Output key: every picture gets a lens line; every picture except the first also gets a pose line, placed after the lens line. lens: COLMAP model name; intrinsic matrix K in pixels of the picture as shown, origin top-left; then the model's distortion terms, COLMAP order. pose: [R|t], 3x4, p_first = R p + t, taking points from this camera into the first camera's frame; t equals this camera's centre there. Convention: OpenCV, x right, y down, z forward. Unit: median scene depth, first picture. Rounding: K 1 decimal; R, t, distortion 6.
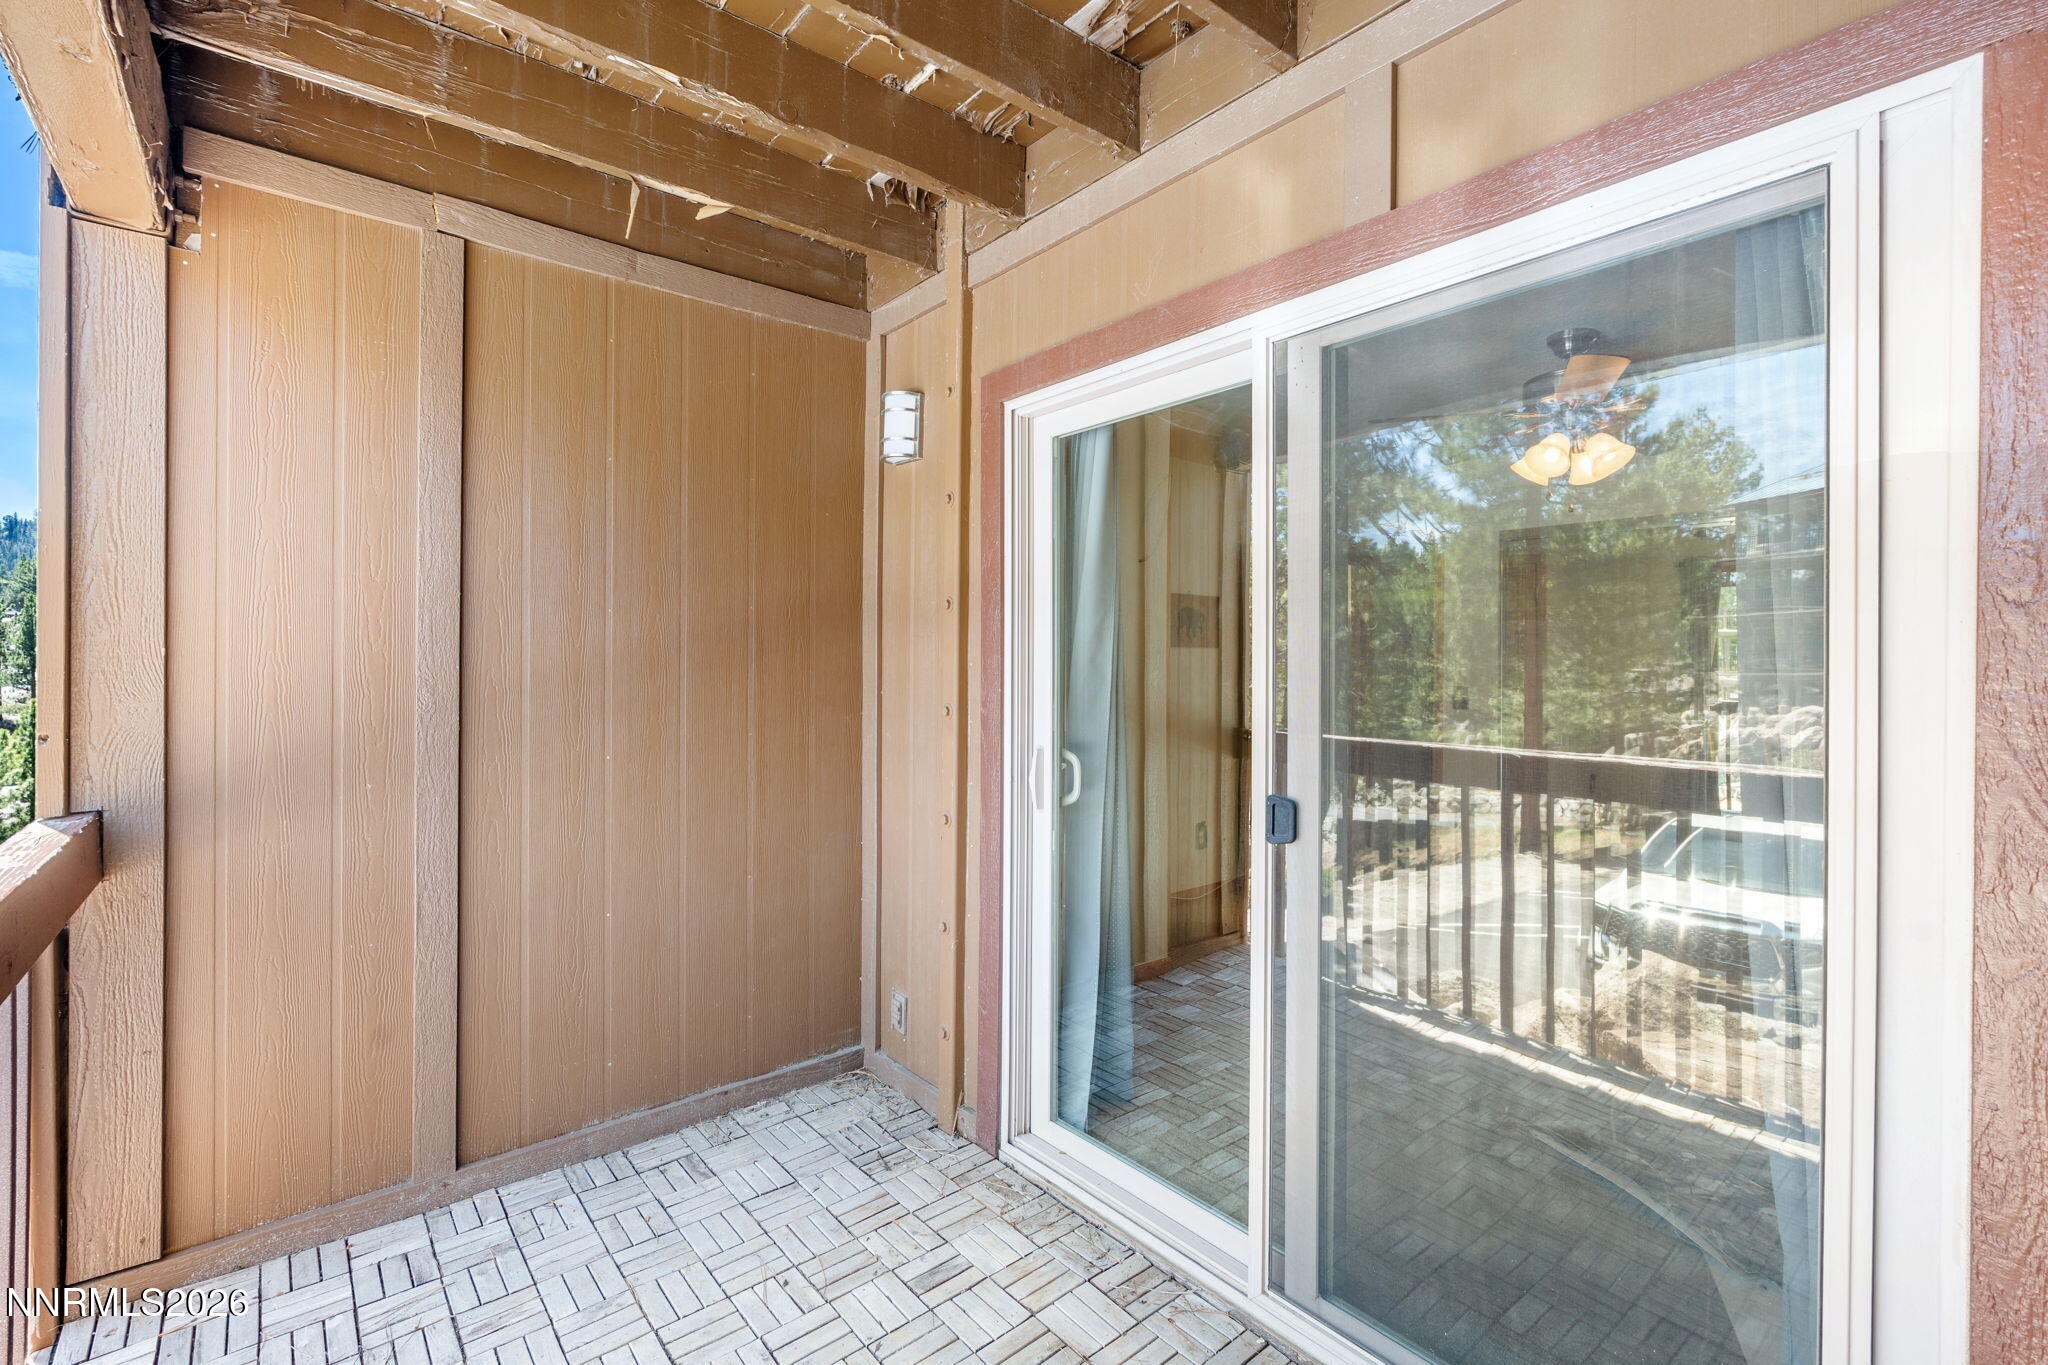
lens RADIAL K [[906.8, 0, 1027.7], [0, 906.8, 666.1], [0, 0, 1]] dist [-0.004934, 0.000572]
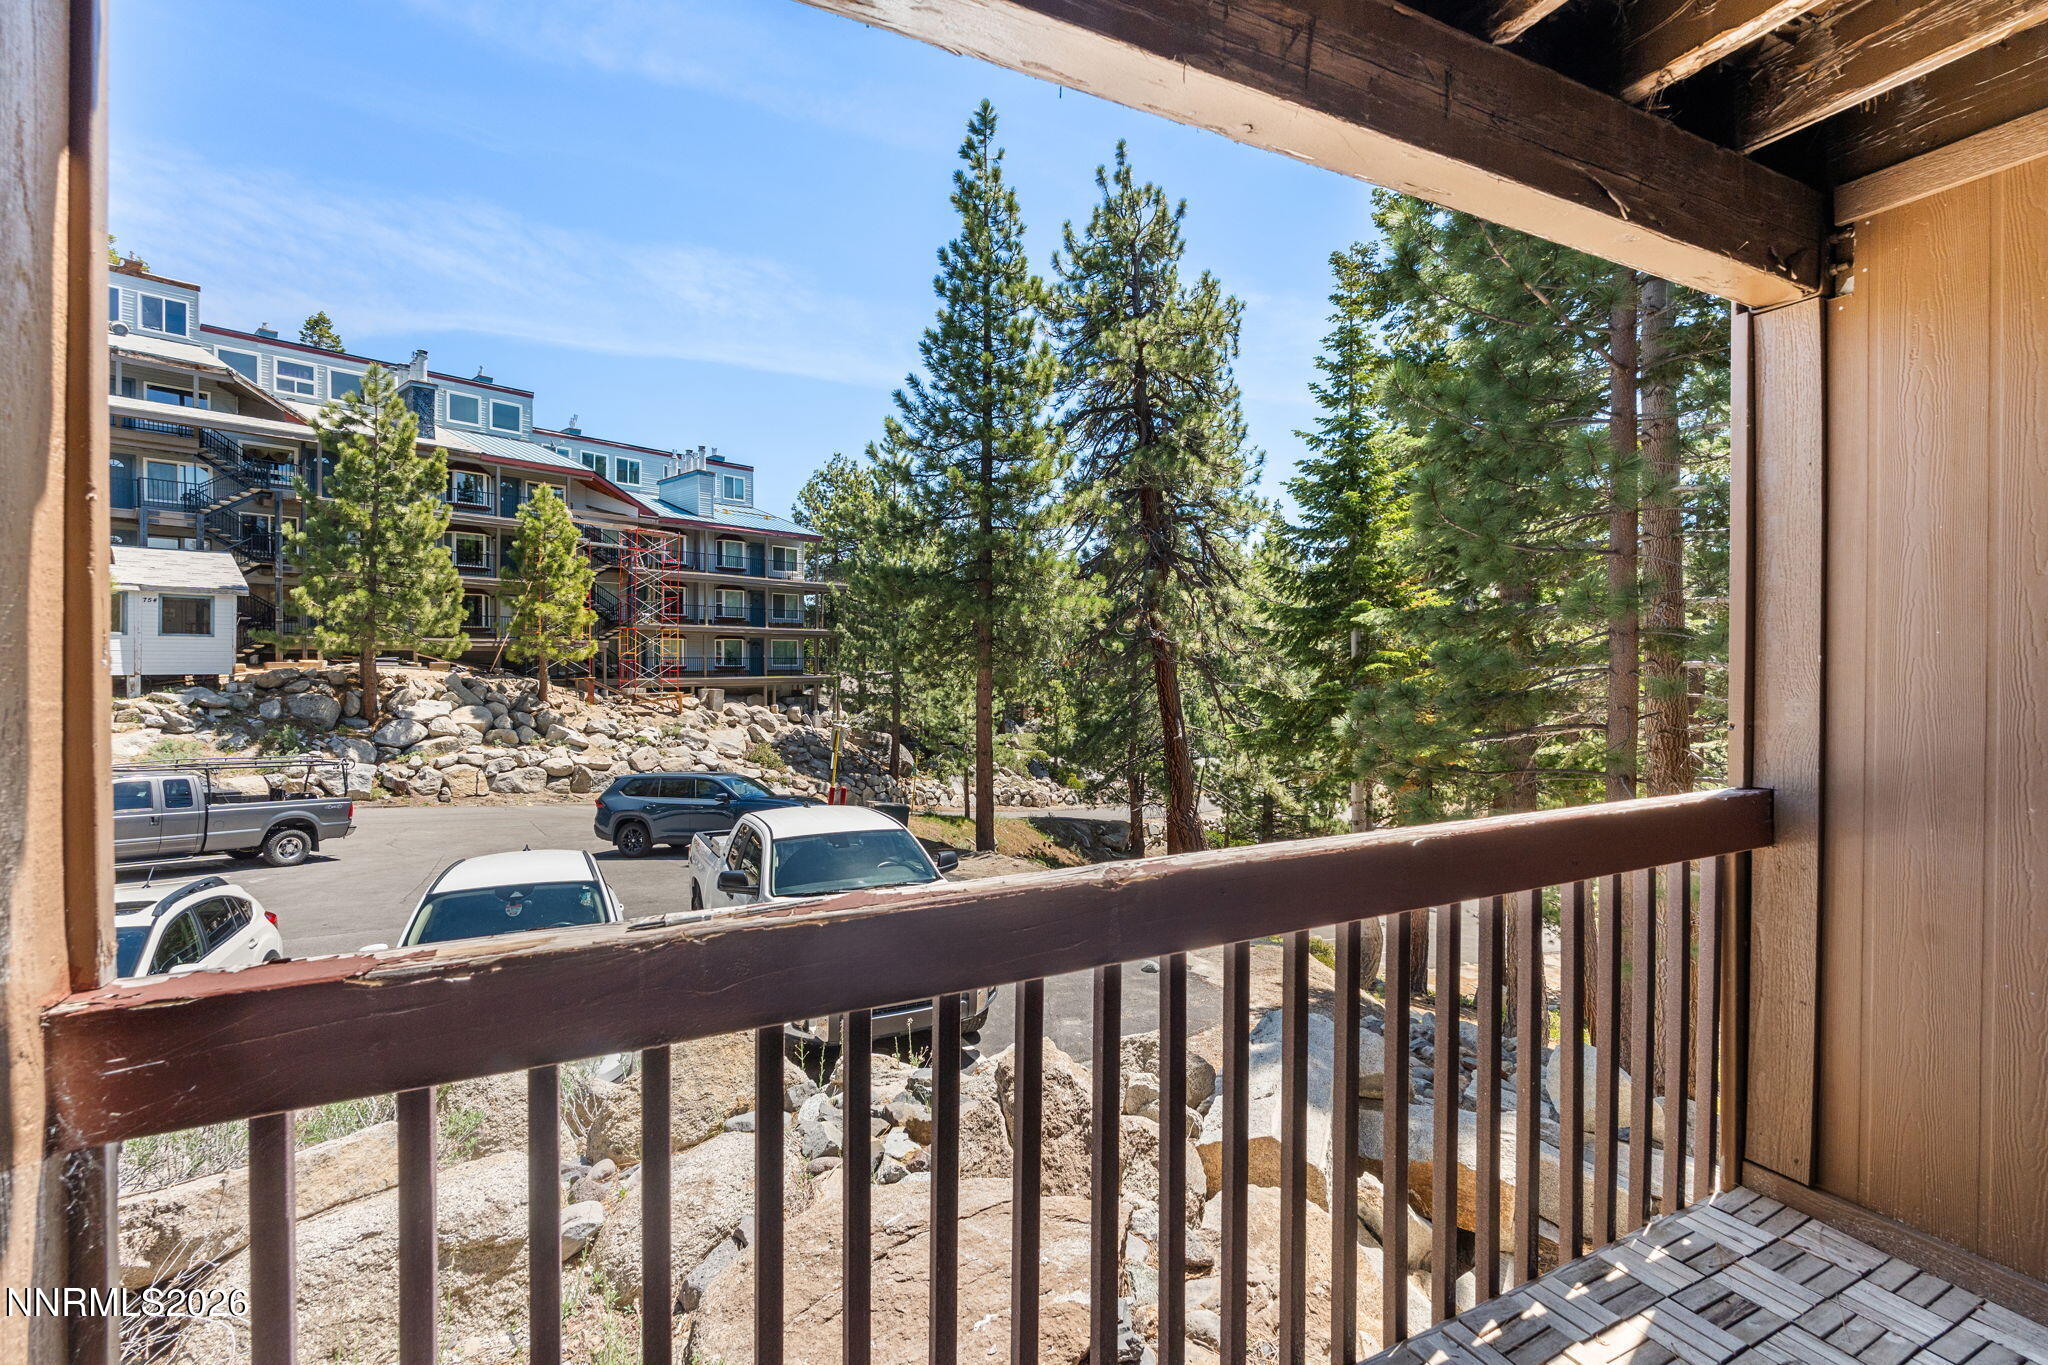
lens RADIAL K [[906.8, 0, 1024.9], [0, 906.8, 672.1], [0, 0, 1]] dist [-0.004934, 0.000572]
pose [[-0.235173, 0.010348, -0.971898, 0.383167], [-0.005728, 0.999911, 0.012033, -0.007600], [0.971937, 0.008396, -0.235093, 0.288423]]
